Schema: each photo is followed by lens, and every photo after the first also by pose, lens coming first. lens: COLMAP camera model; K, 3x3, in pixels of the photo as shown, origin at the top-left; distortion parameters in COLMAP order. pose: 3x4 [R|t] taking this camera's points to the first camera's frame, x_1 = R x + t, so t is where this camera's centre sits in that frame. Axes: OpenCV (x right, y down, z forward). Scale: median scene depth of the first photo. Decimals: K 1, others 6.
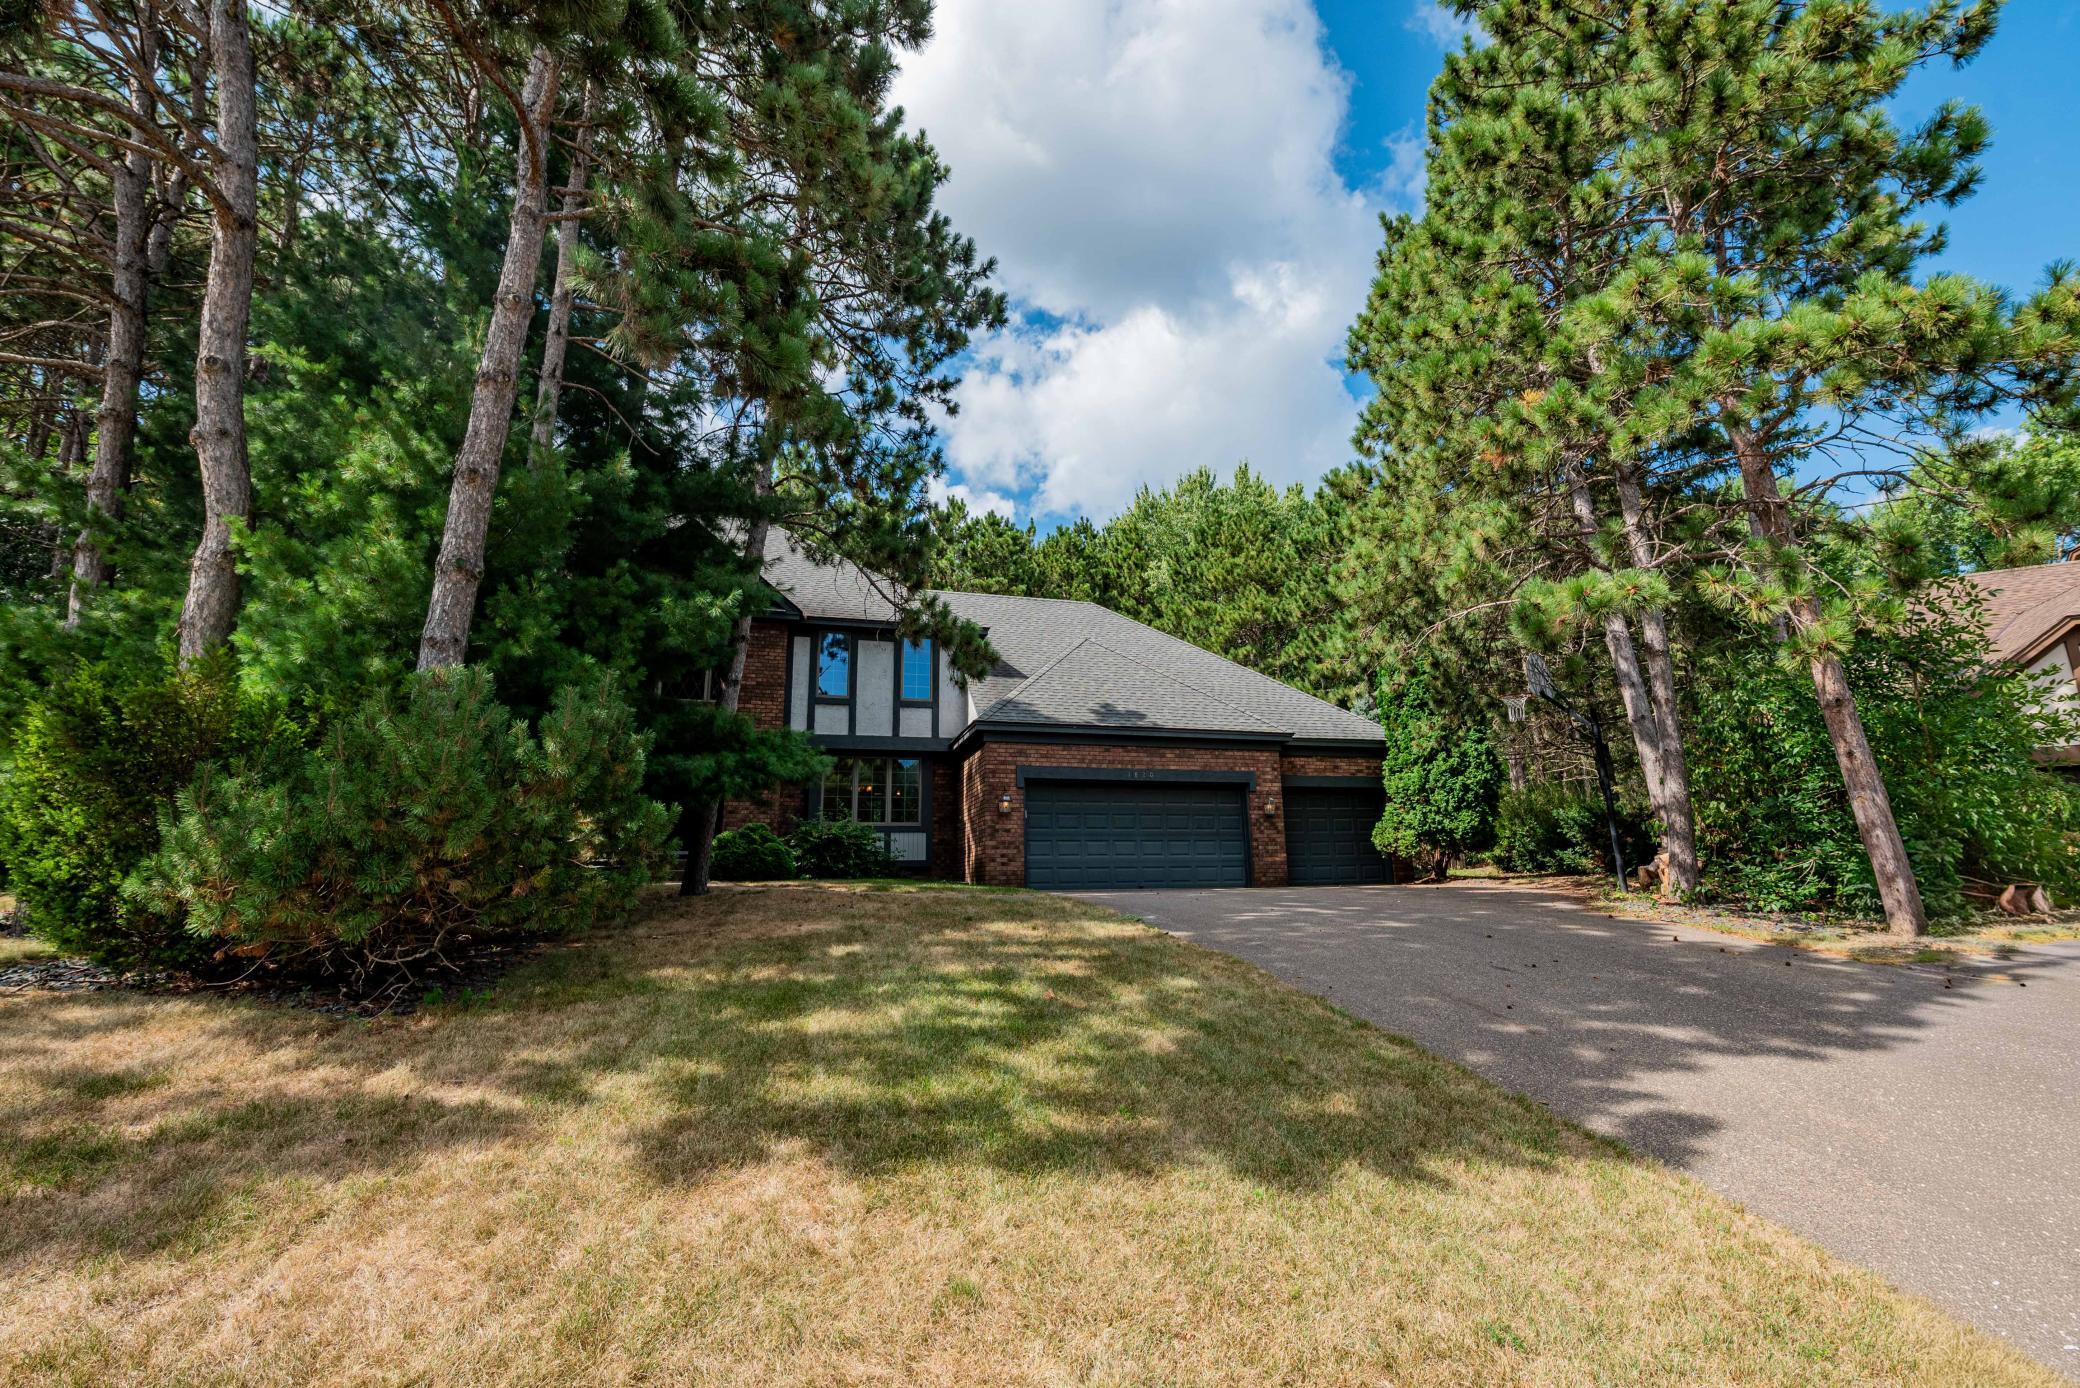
lens RADIAL K [[876.3, 0, 1040.0], [0, 876.3, 694.0], [0, 0, 1]] dist [-0.006180, -0.000591]
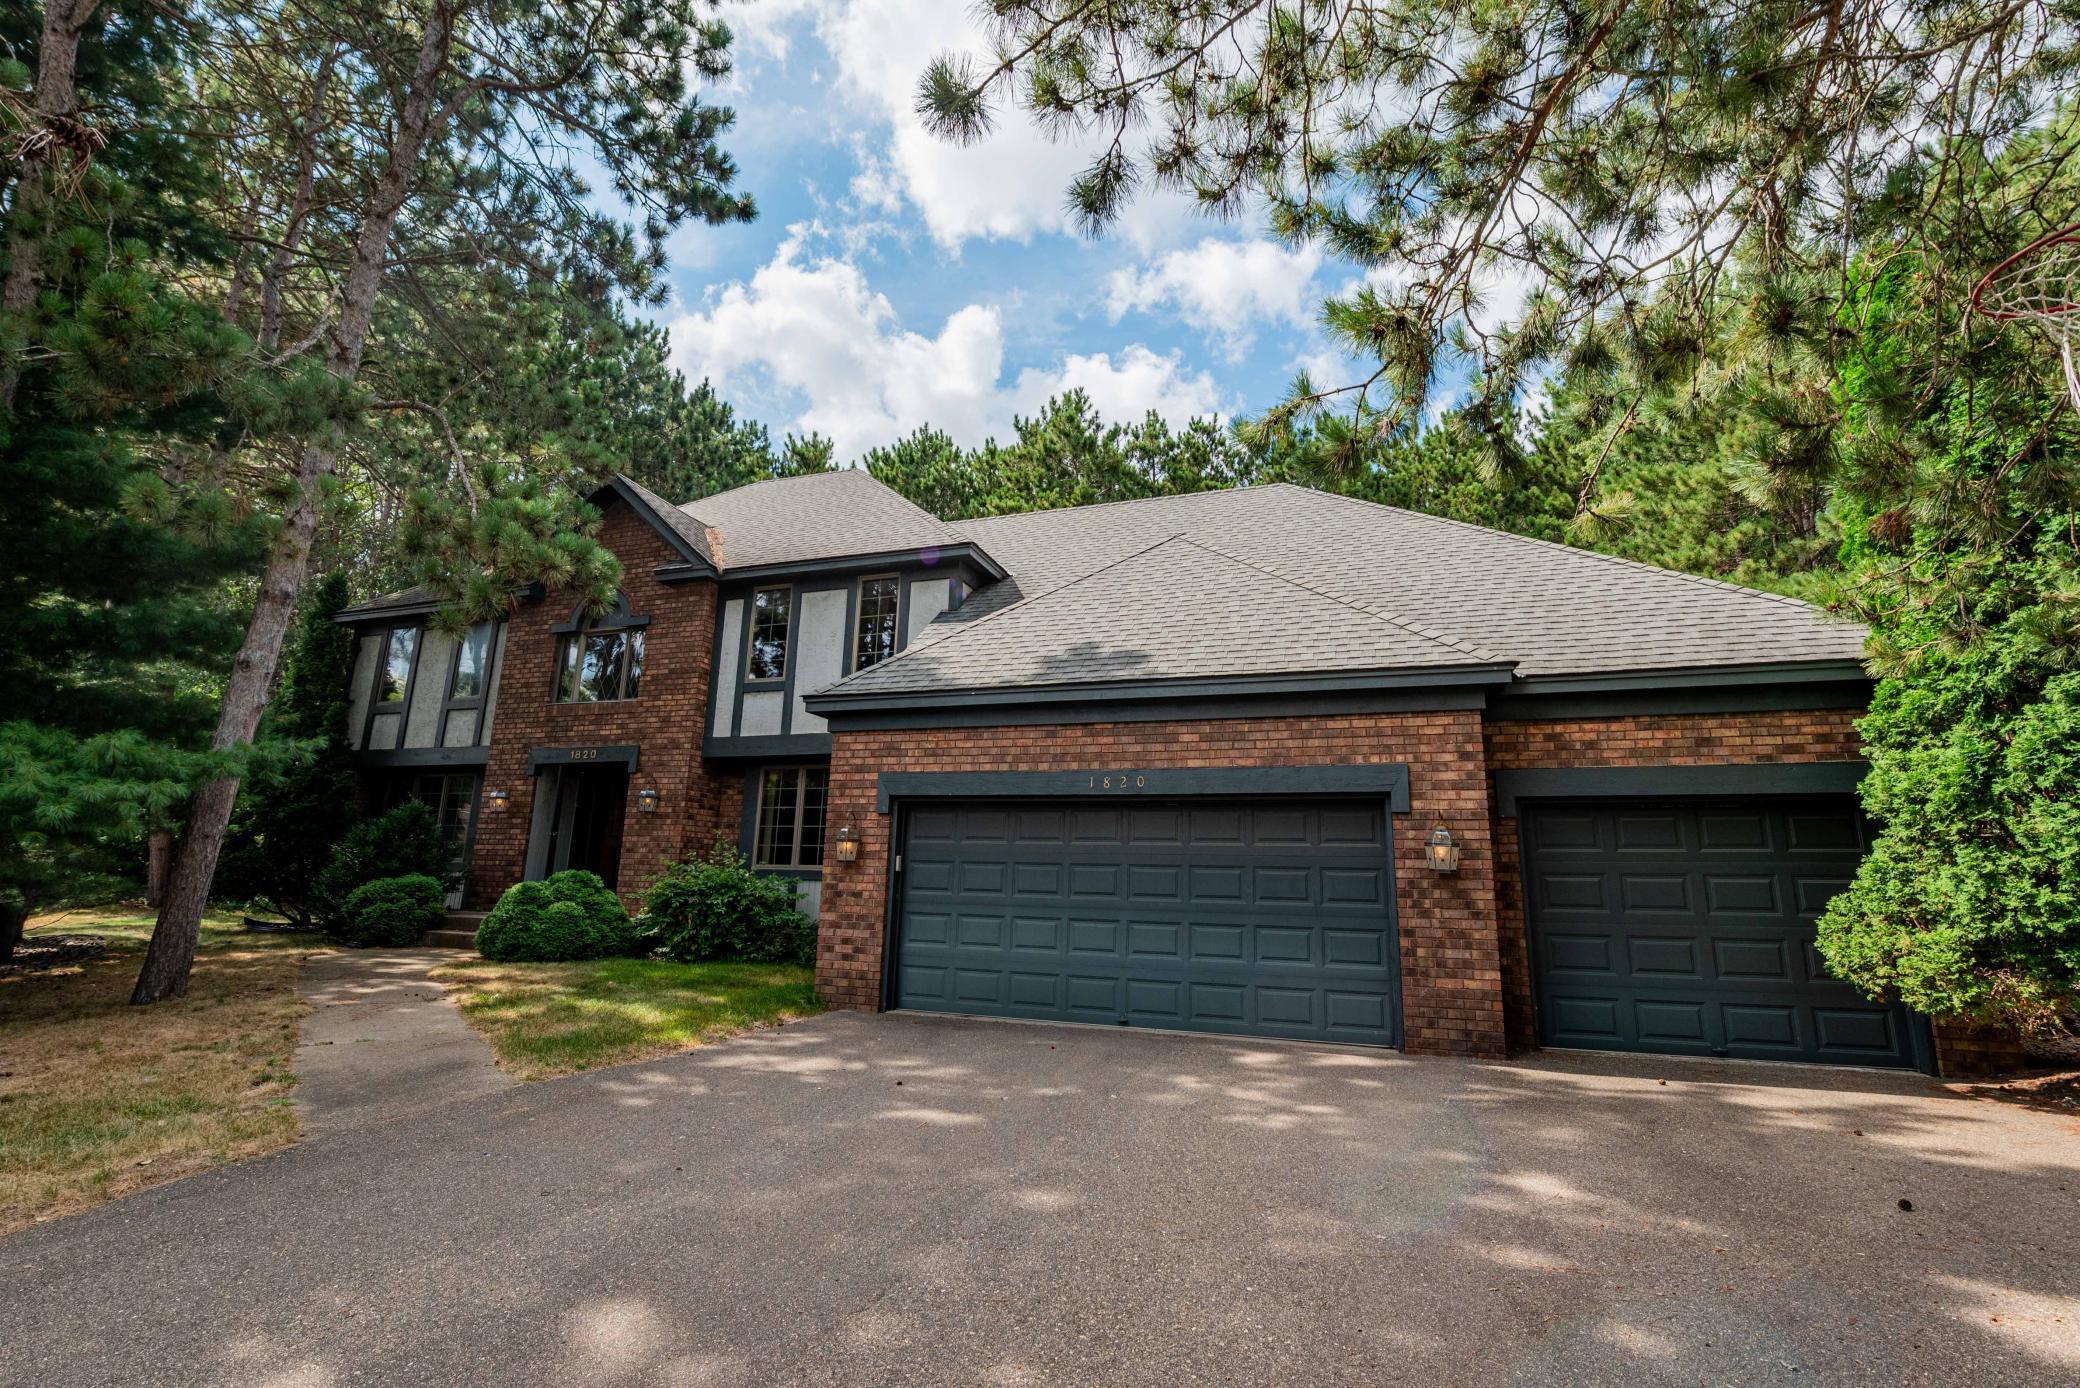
lens RADIAL K [[901.2, 0, 1049.2], [0, 901.2, 697.4], [0, 0, 1]] dist [-0.005236, -0.000917]
pose [[0.824109, -0.083072, -0.560307, 0.340239], [0.085367, 0.996104, -0.022125, 0.051314], [0.559962, -0.029598, 0.827989, 0.545913]]
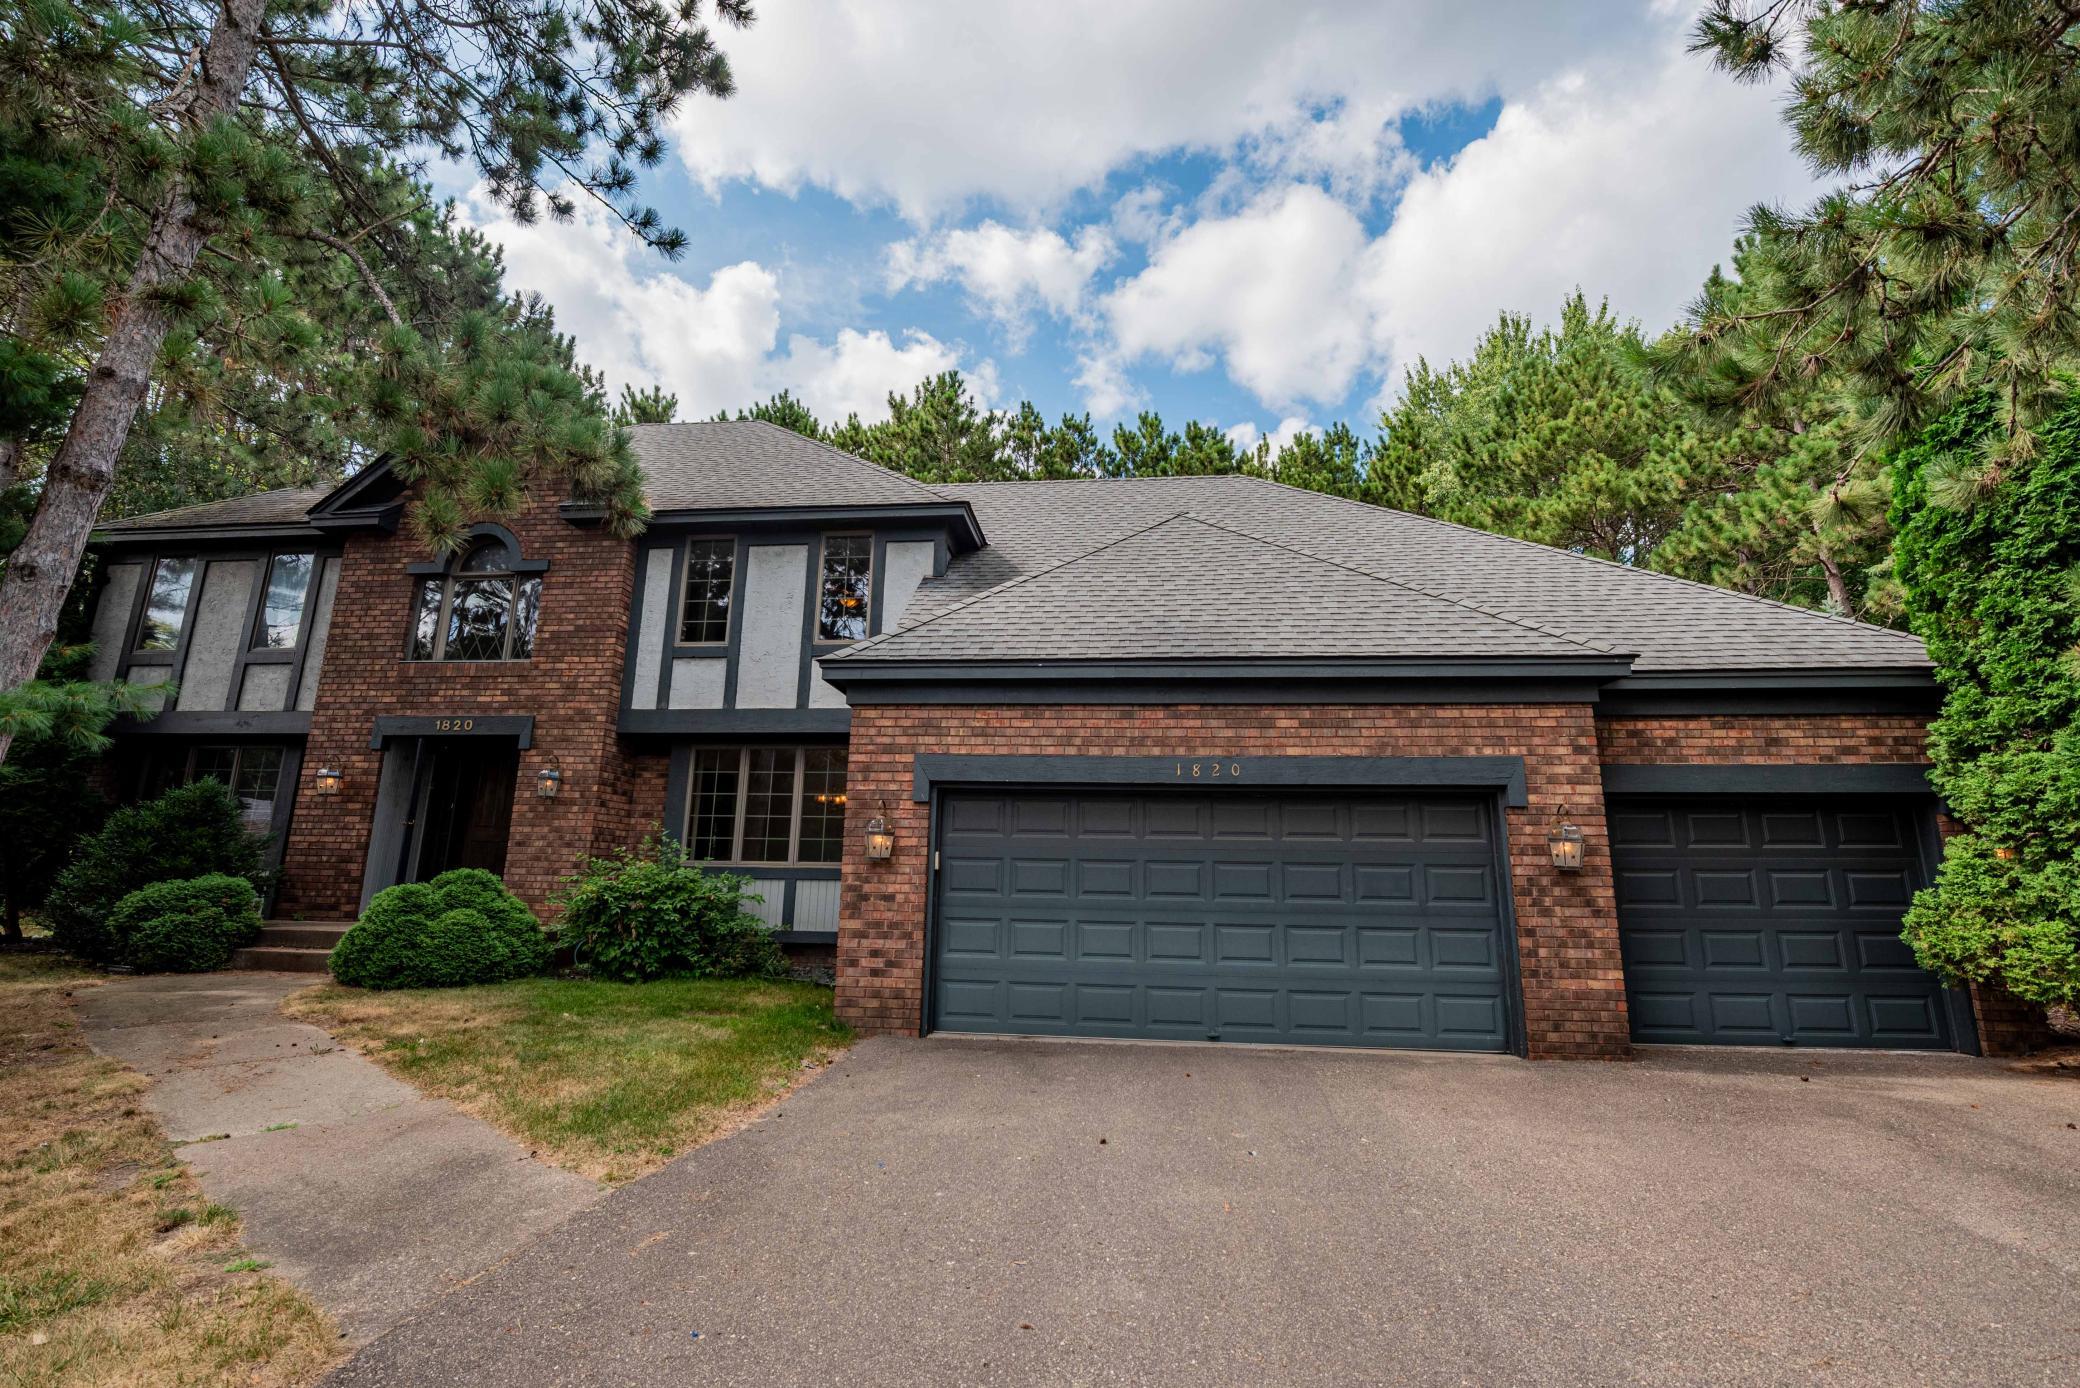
lens RADIAL K [[876.3, 0, 1040.0], [0, 876.3, 694.0], [0, 0, 1]] dist [-0.006180, -0.000591]
pose [[0.930588, -0.047742, -0.362943, 0.183890], [0.048867, 0.998787, -0.006085, 0.050929], [0.362793, -0.012074, 0.931792, 0.542034]]
